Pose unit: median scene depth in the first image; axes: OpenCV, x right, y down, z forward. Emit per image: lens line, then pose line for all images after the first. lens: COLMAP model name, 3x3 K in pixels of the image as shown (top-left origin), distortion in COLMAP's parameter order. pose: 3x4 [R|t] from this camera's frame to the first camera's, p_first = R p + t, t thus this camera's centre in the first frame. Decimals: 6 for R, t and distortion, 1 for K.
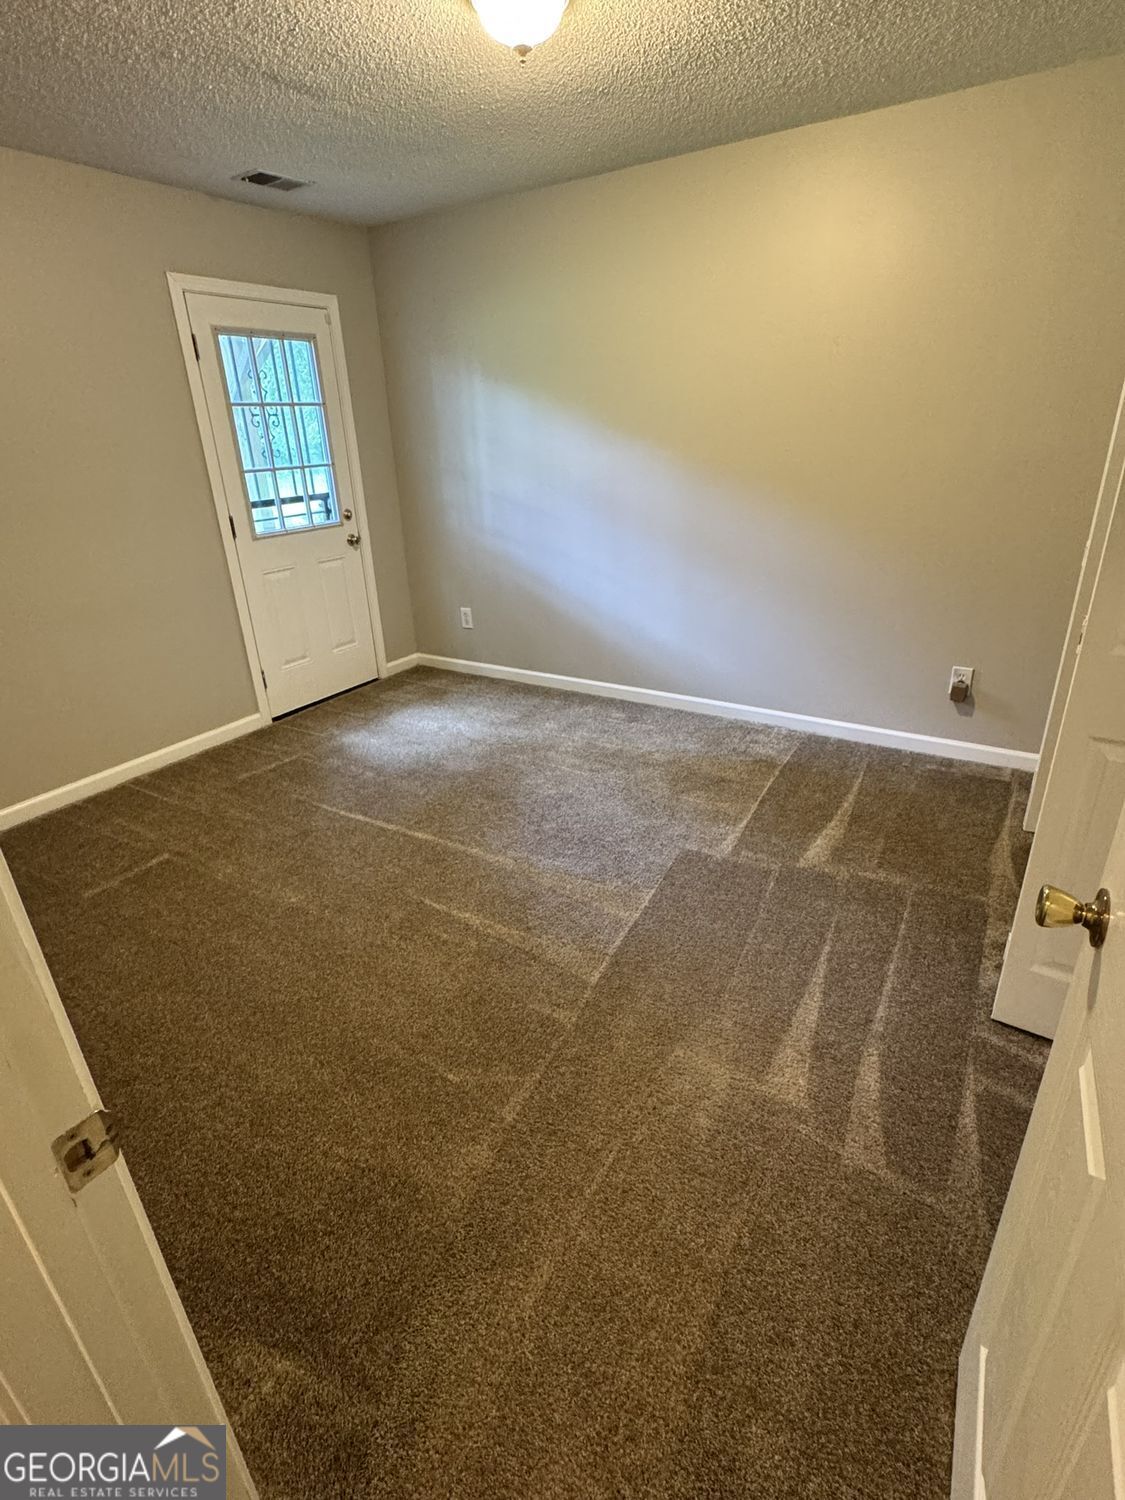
lens RADIAL K [[739.9, 0, 564.8], [0, 739.9, 751.3], [0, 0, 1]] dist [-0.004200, -0.000575]
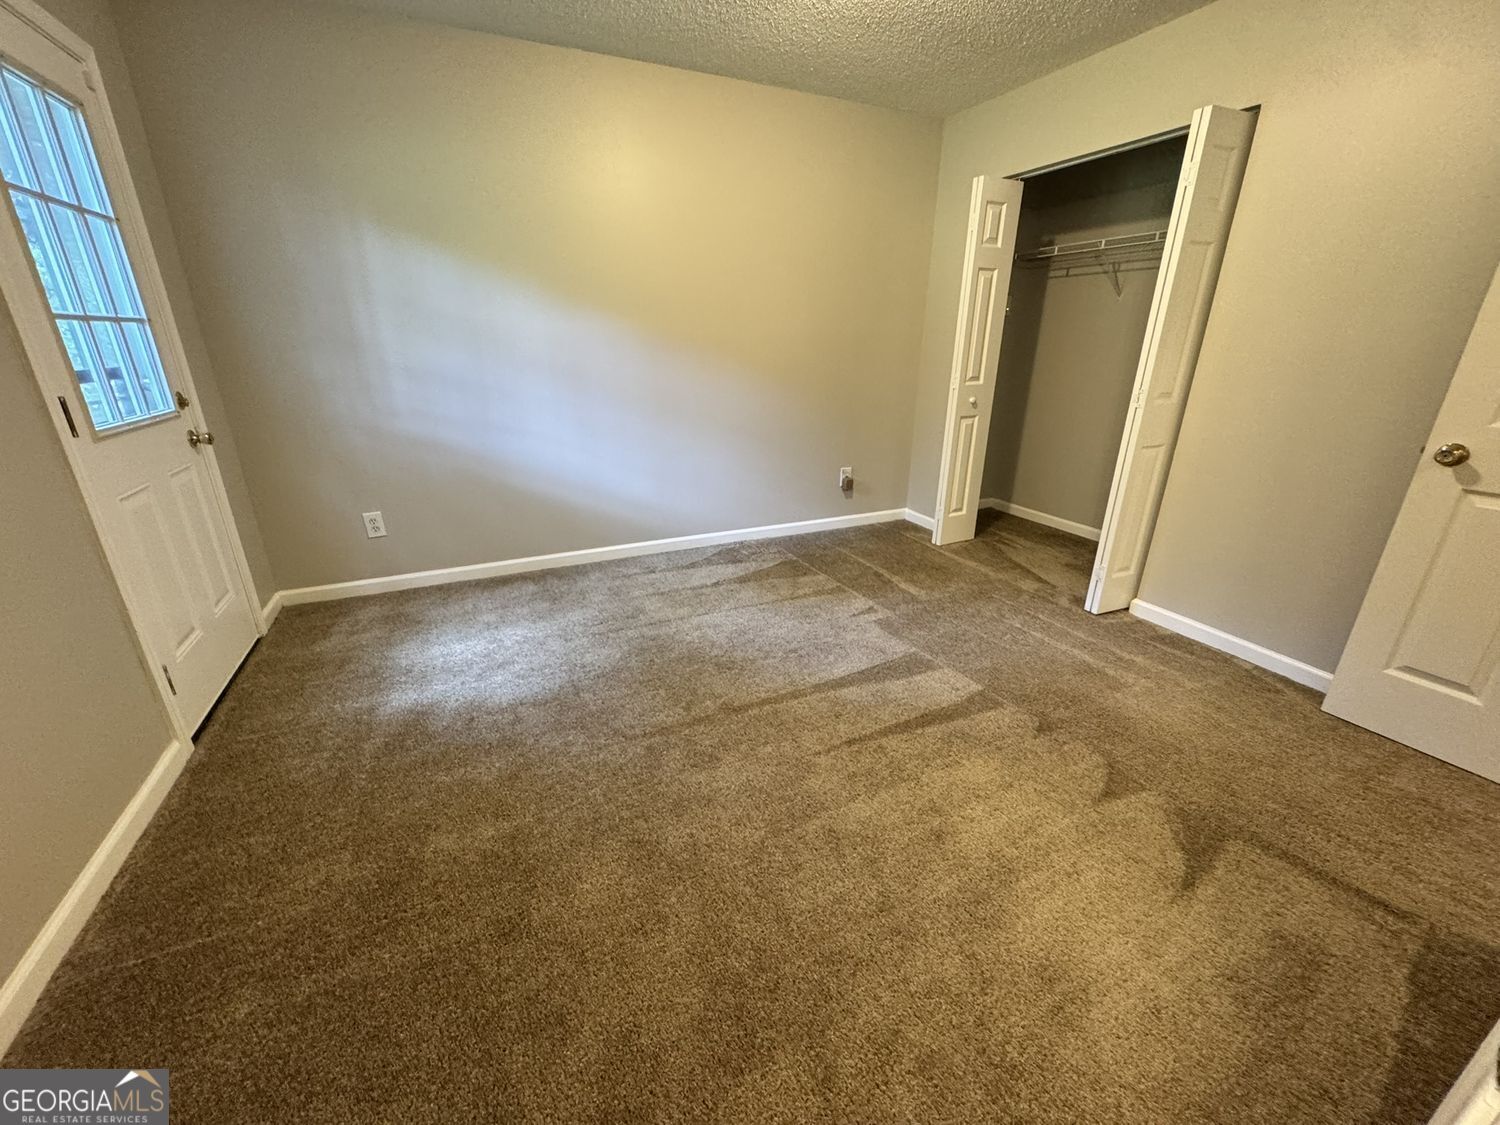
lens RADIAL K [[600.2, 0, 749.8], [0, 600.2, 559.7], [0, 0, 1]] dist [-0.004333, 0.000785]
pose [[0.544262, -0.254176, 0.799483, -0.508841], [0.317652, 0.944477, 0.084026, -0.081633], [-0.776451, 0.208225, 0.594782, 0.359968]]
